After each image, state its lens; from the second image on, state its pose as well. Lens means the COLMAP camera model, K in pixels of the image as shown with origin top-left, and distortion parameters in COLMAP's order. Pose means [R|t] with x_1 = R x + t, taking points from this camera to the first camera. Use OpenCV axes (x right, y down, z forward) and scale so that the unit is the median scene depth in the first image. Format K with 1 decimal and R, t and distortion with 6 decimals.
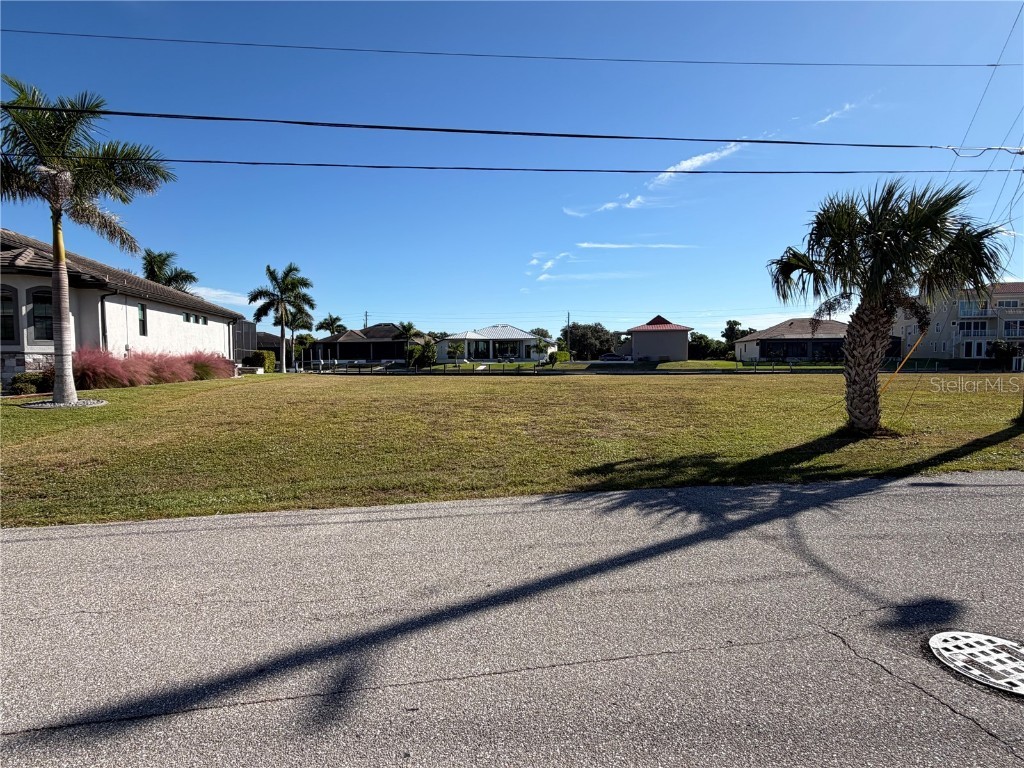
lens RADIAL K [[537.8, 0, 512.6], [0, 537.8, 384.7], [0, 0, 1]] dist [0.003085, -0.001304]
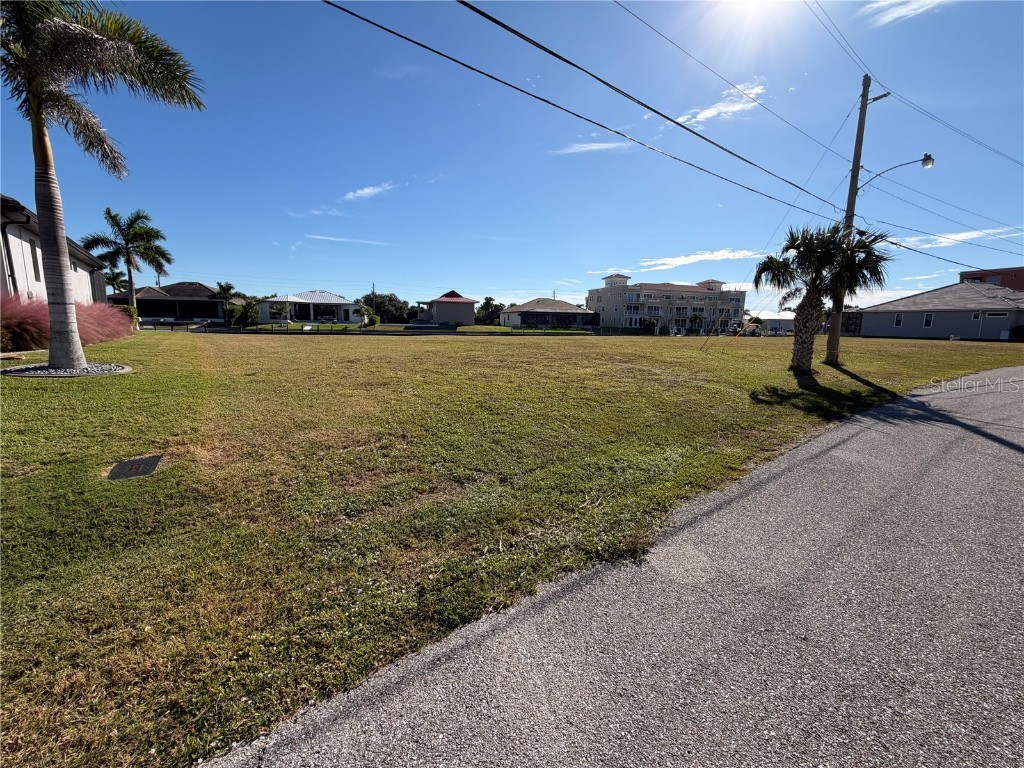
lens RADIAL K [[407.9, 0, 508.1], [0, 407.9, 382.1], [0, 0, 1]] dist [0.000986, 0.000154]
pose [[0.885831, -0.043963, 0.461922, -0.093874], [-0.000426, 0.995424, 0.095556, -0.000324], [-0.464009, -0.084844, 0.881758, 0.035800]]
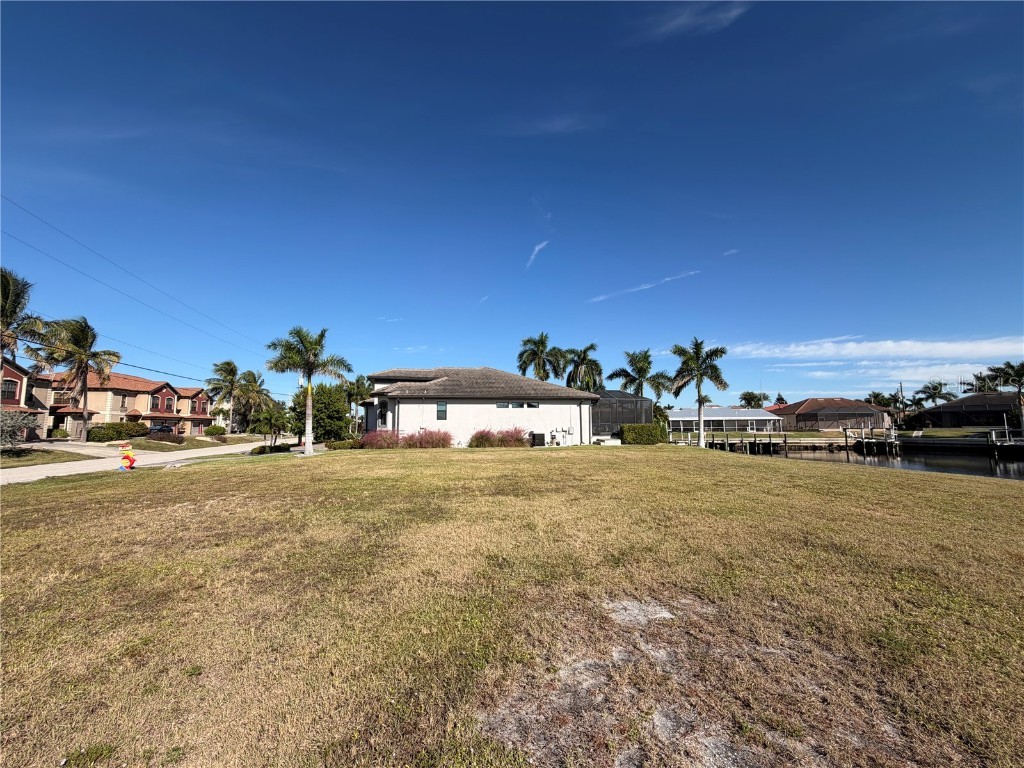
lens RADIAL K [[407.9, 0, 508.1], [0, 407.9, 382.1], [0, 0, 1]] dist [0.000986, 0.000154]
pose [[0.031318, -0.097653, -0.994728, 0.170984], [-0.043317, 0.994148, -0.098959, -0.024149], [0.998570, 0.046188, 0.026905, 0.309075]]
